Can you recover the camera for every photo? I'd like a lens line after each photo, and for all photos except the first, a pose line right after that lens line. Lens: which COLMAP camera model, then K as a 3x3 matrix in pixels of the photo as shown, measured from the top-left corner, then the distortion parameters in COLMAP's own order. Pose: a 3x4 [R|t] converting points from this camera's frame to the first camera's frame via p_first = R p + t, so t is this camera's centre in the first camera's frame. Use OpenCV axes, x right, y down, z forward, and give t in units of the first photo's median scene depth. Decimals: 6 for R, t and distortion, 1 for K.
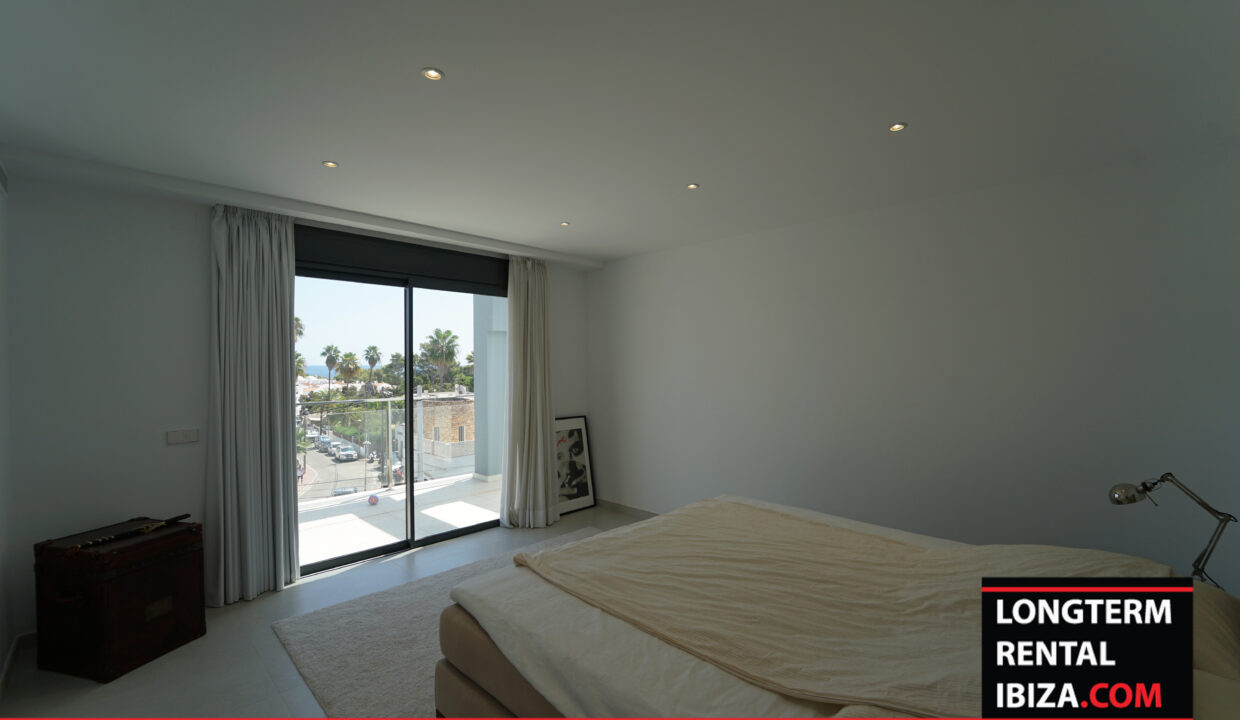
lens RADIAL K [[509.7, 0, 621.3], [0, 509.7, 369.6], [0, 0, 1]] dist [-0.023282, 0.000634]
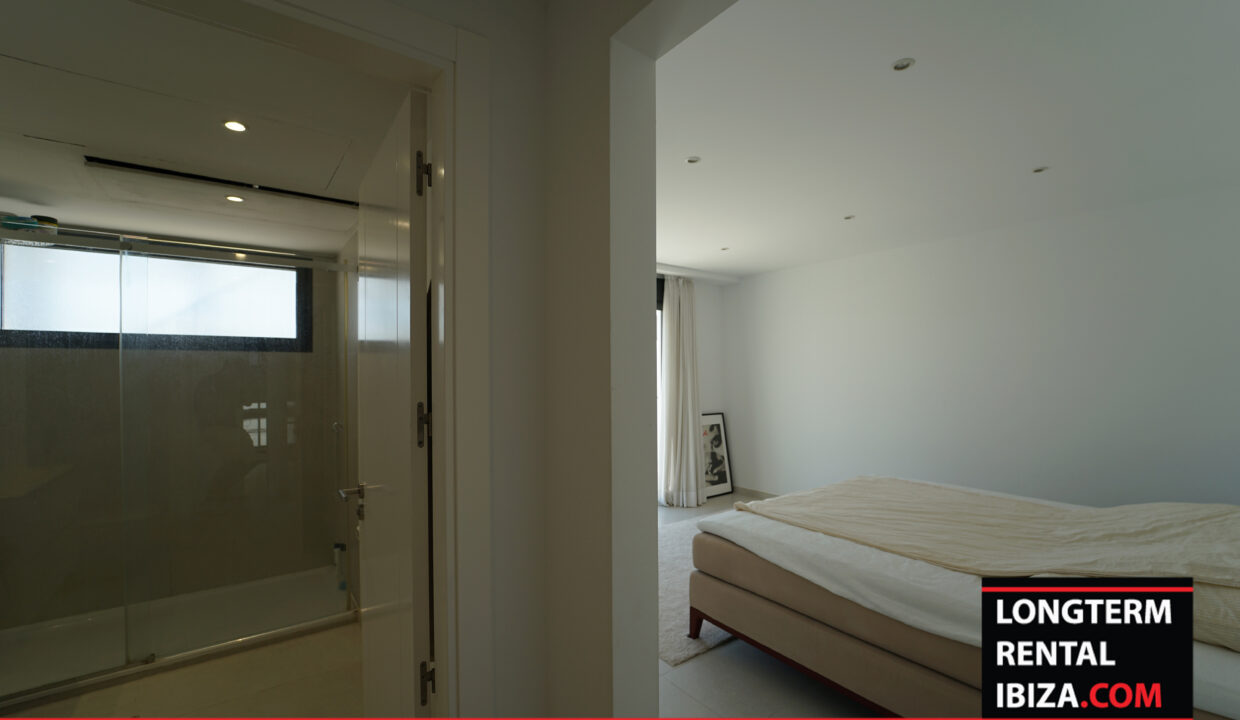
lens RADIAL K [[509.7, 0, 620.6], [0, 509.7, 371.4], [0, 0, 1]] dist [-0.023282, 0.000634]
pose [[0.988579, -0.004453, -0.150639, -0.138636], [0.002237, 0.999887, -0.014873, 0.016266], [0.150688, 0.014366, 0.988477, -0.175227]]
